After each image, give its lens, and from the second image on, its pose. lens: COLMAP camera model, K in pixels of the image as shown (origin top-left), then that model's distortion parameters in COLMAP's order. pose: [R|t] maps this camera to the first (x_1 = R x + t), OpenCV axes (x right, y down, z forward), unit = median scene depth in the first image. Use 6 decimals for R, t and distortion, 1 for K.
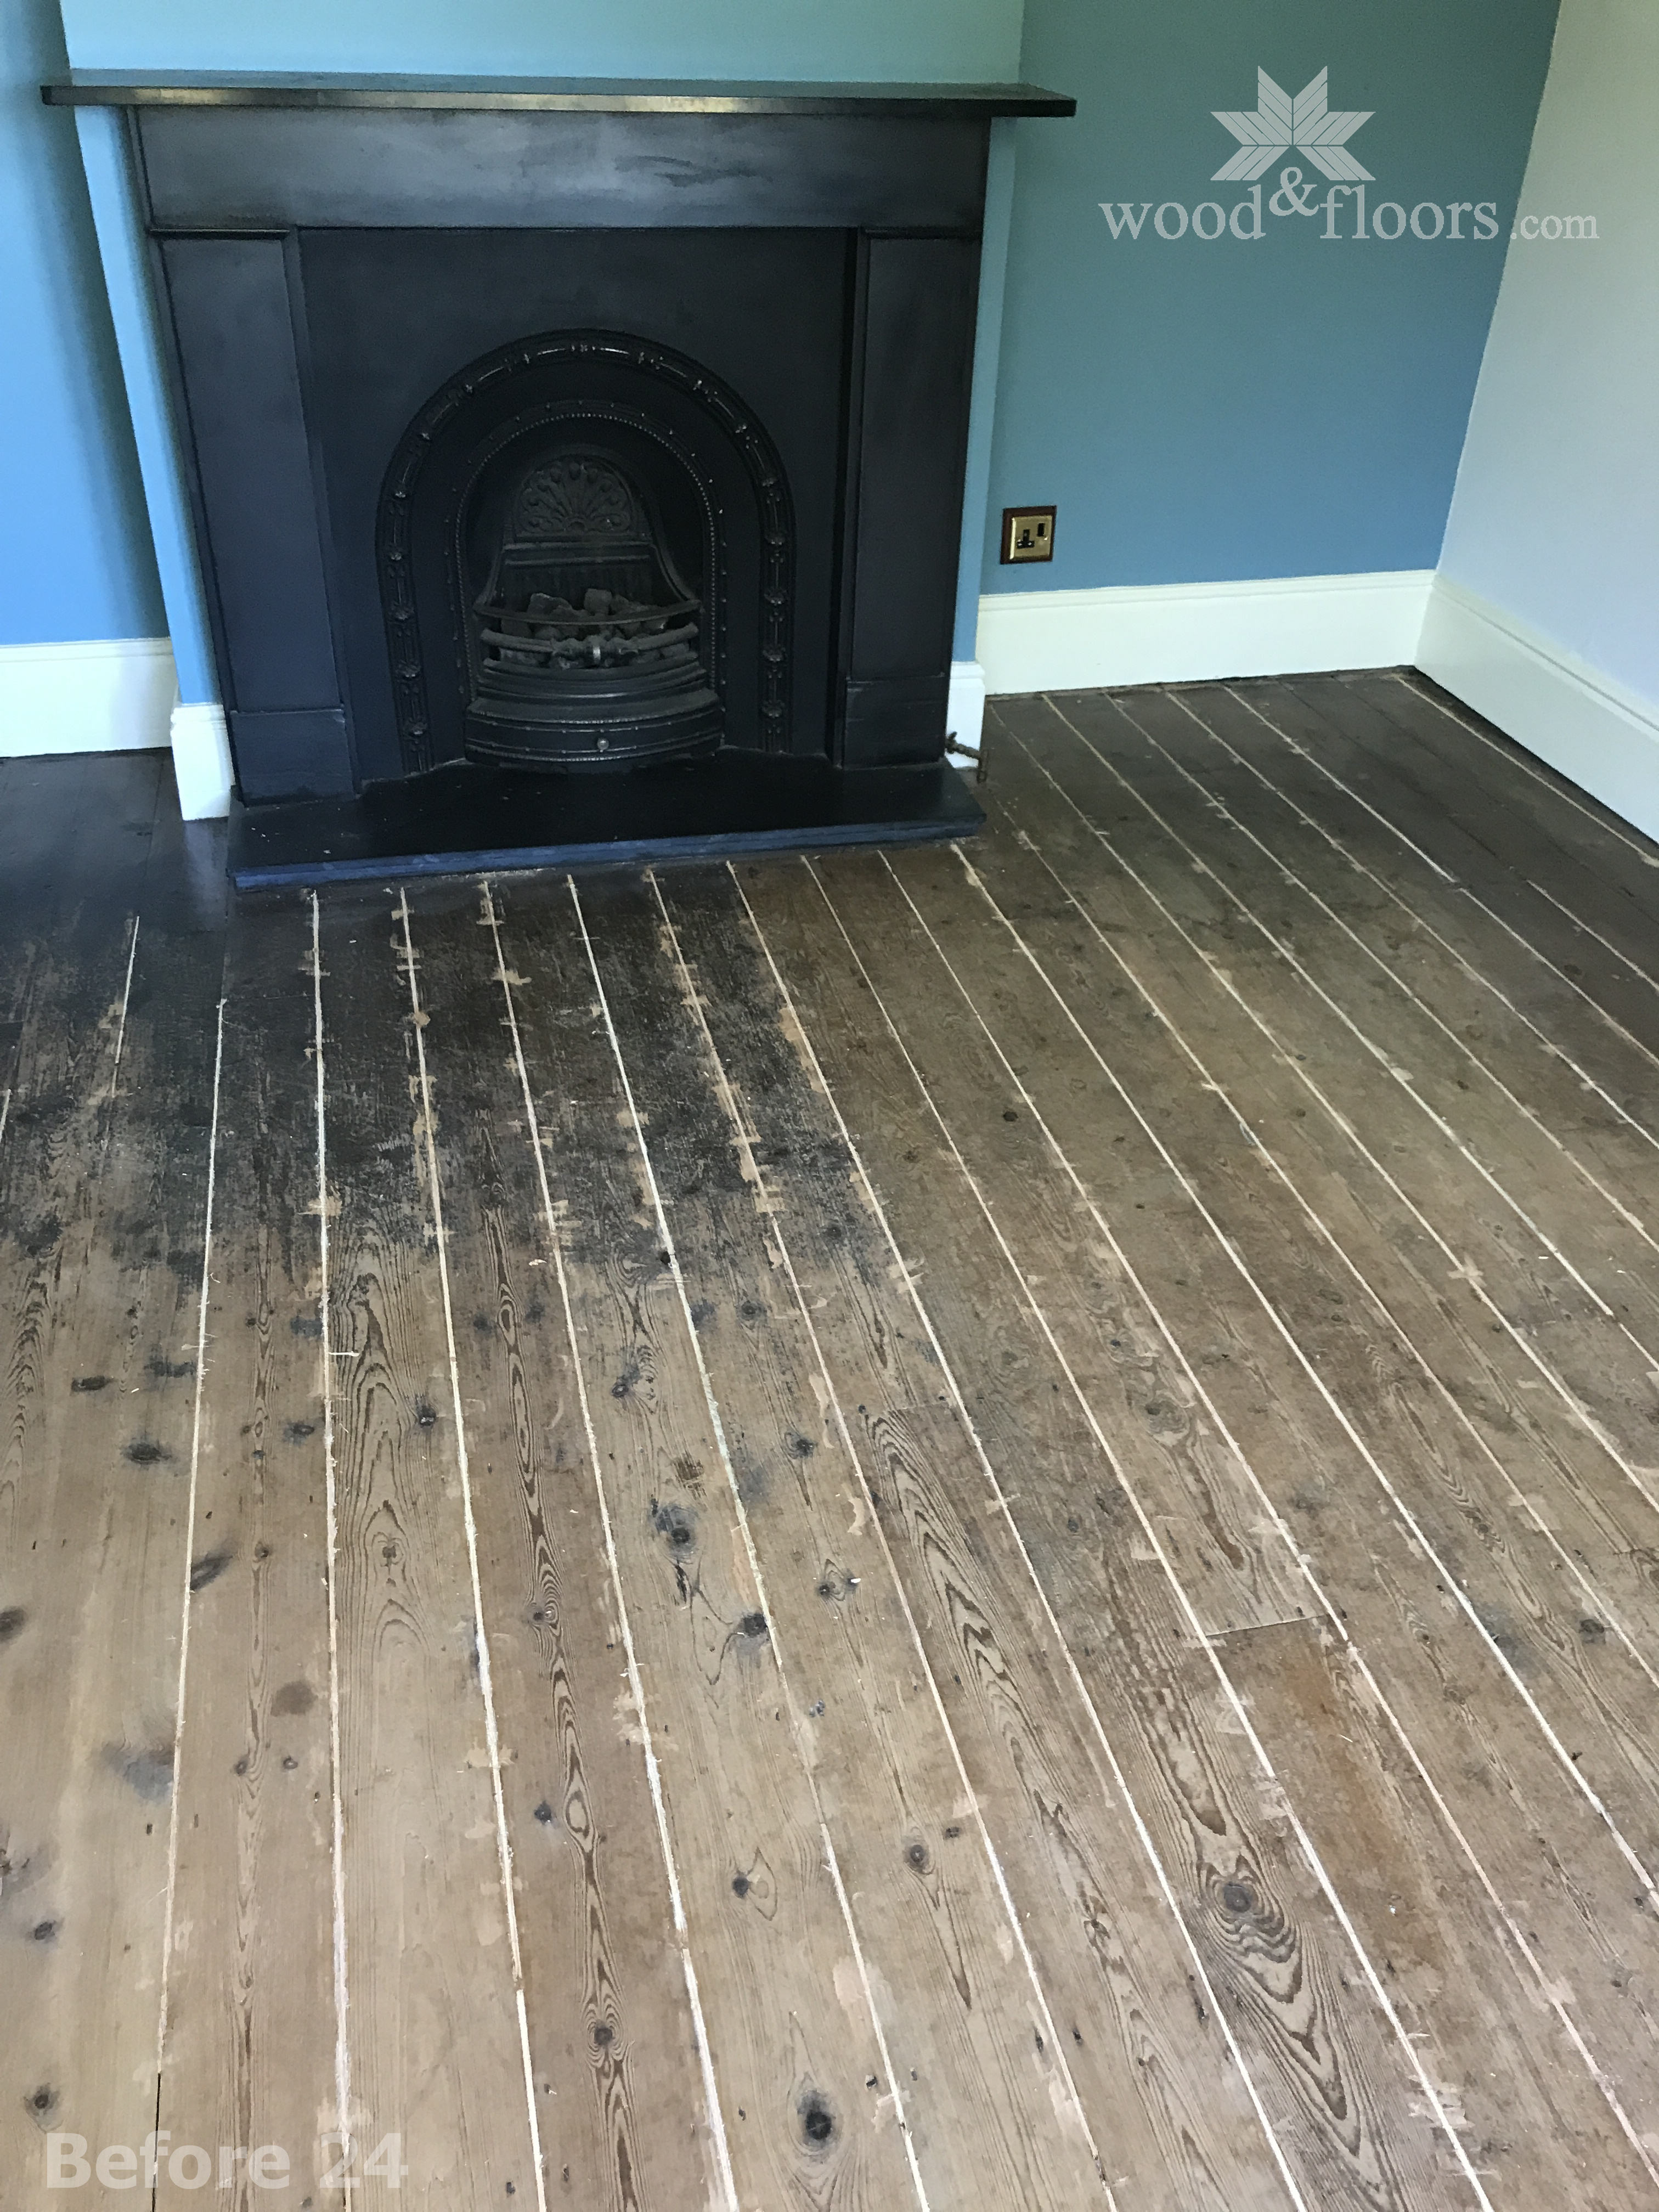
lens RADIAL K [[1831.2, 0, 831.7], [0, 1831.2, 1088.0], [0, 0, 1]] dist [0.027642, -0.009668]
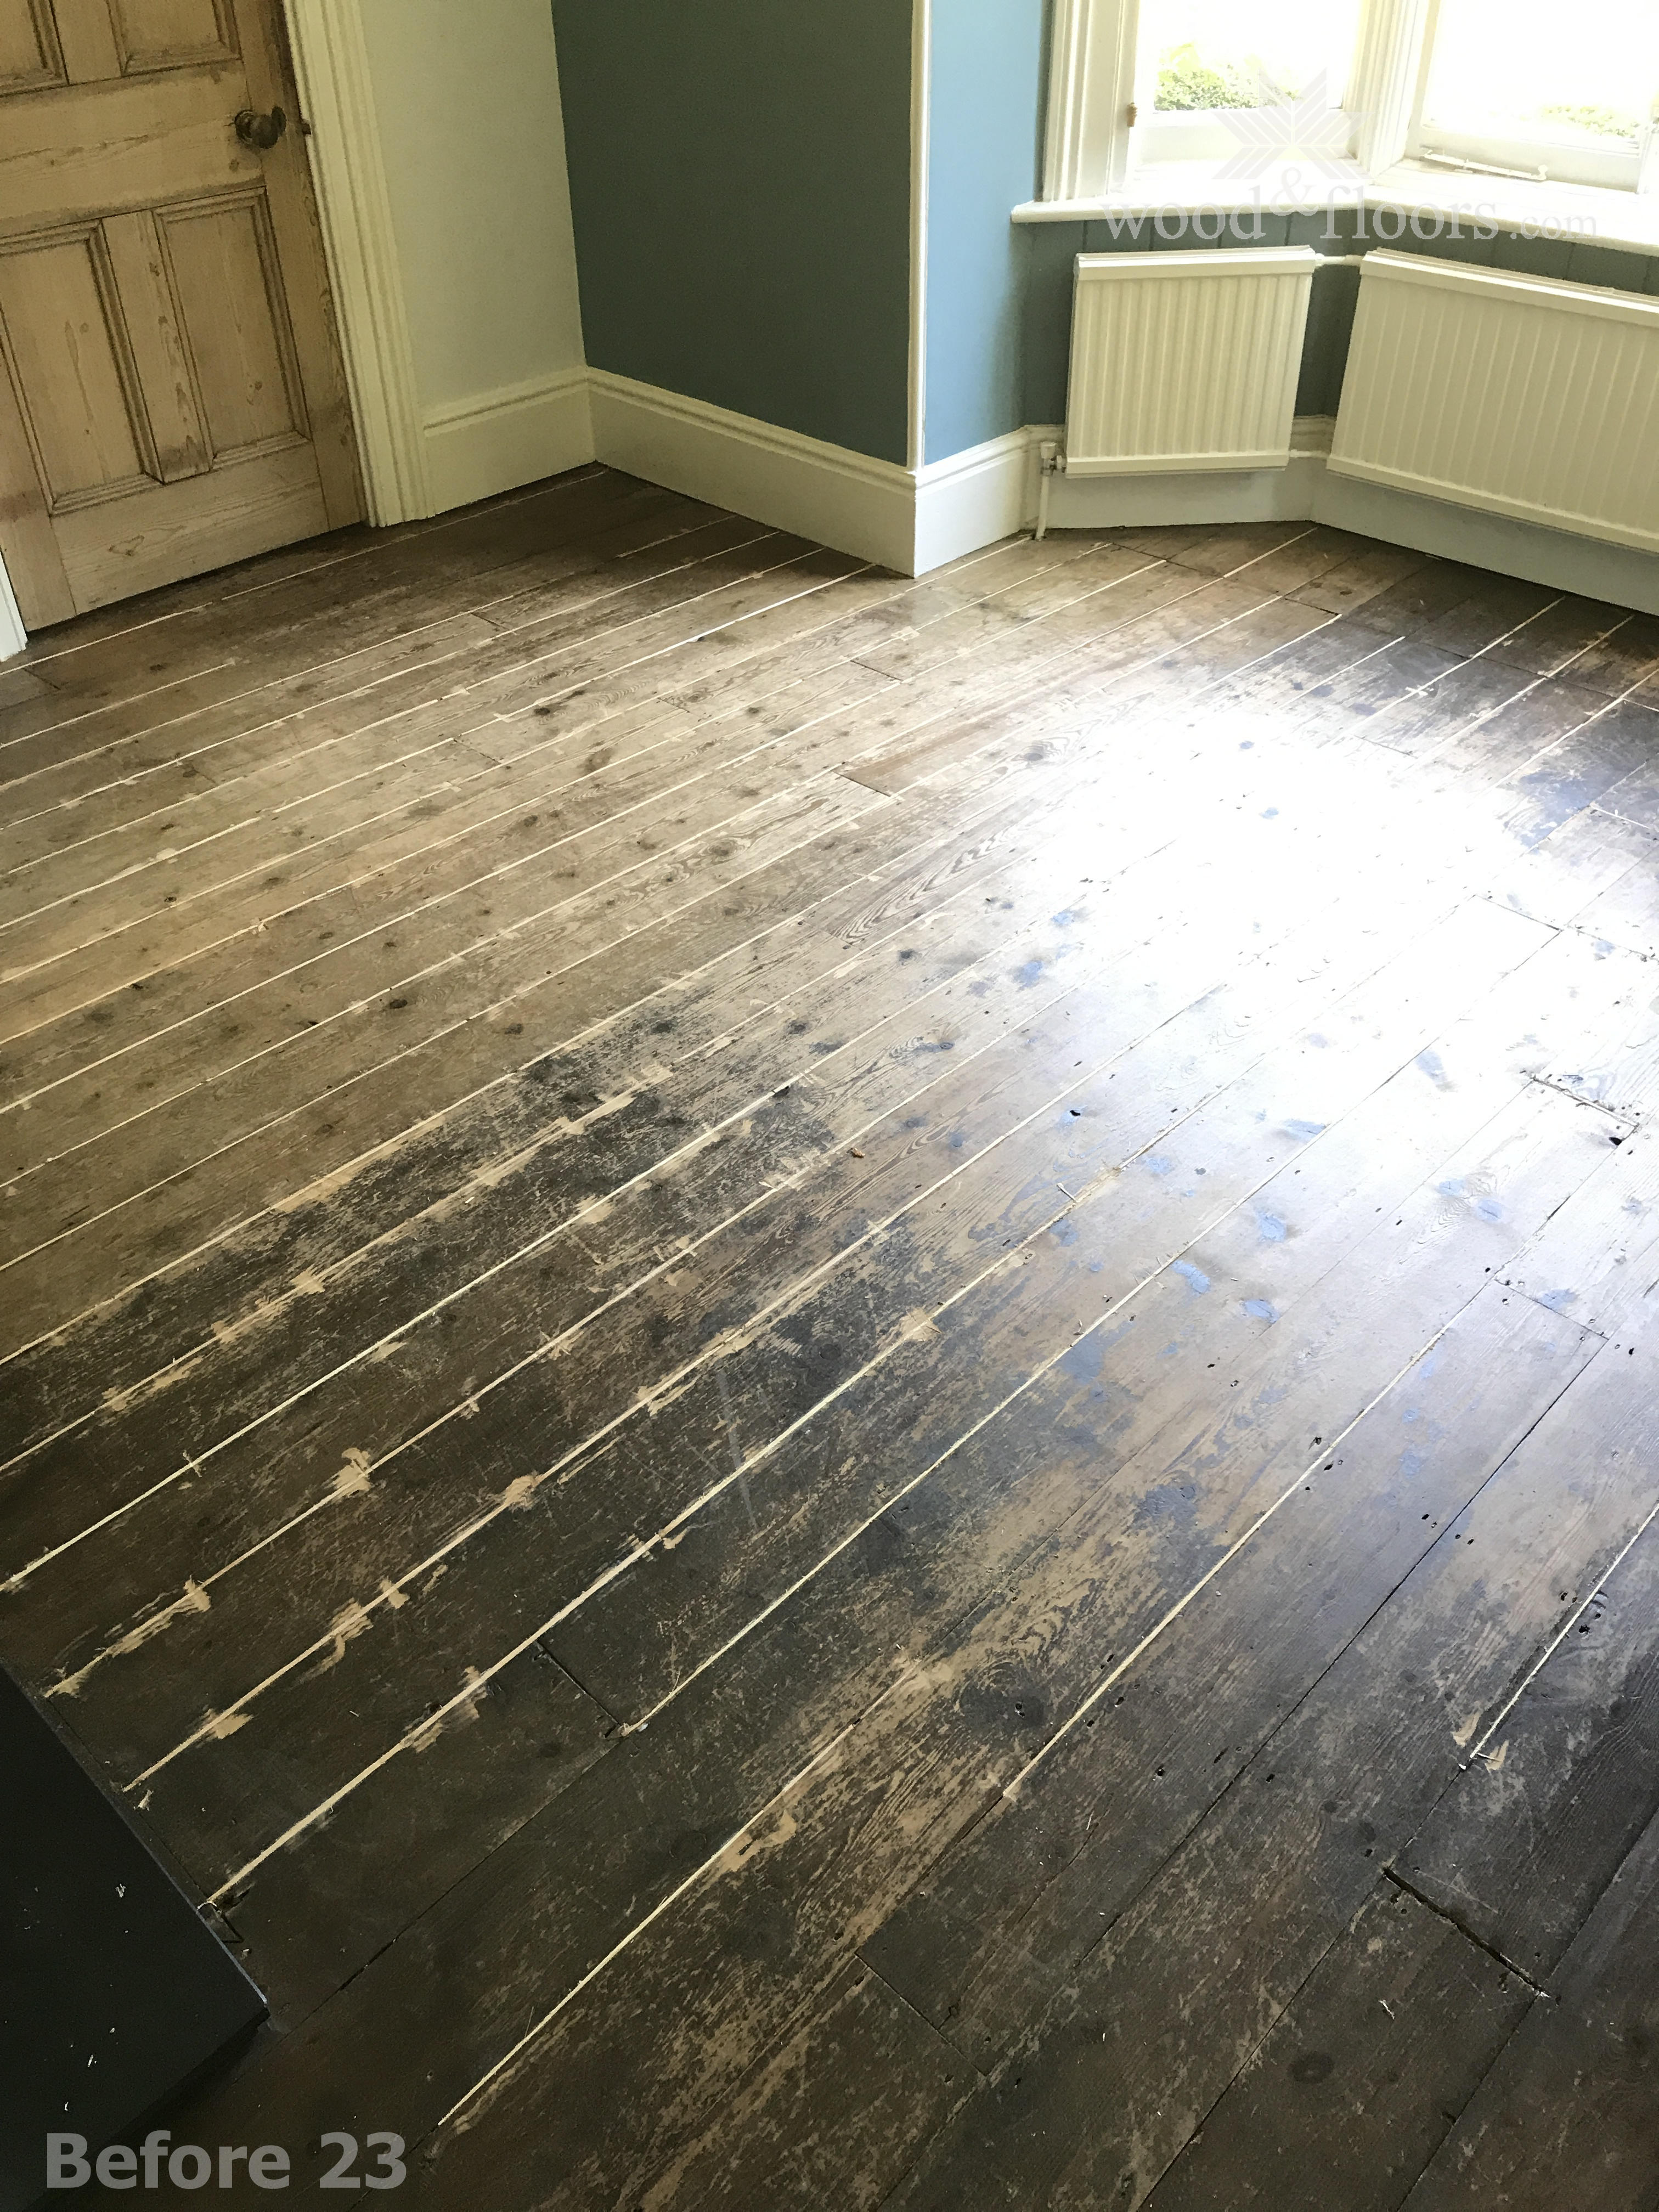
lens RADIAL K [[1831.2, 0, 836.9], [0, 1831.2, 1089.6], [0, 0, 1]] dist [0.027642, -0.009668]
pose [[-0.542492, -0.538439, 0.644815, -0.711873], [0.451958, 0.459954, 0.764314, -0.629566], [-0.708122, 0.706063, -0.006170, 0.902330]]
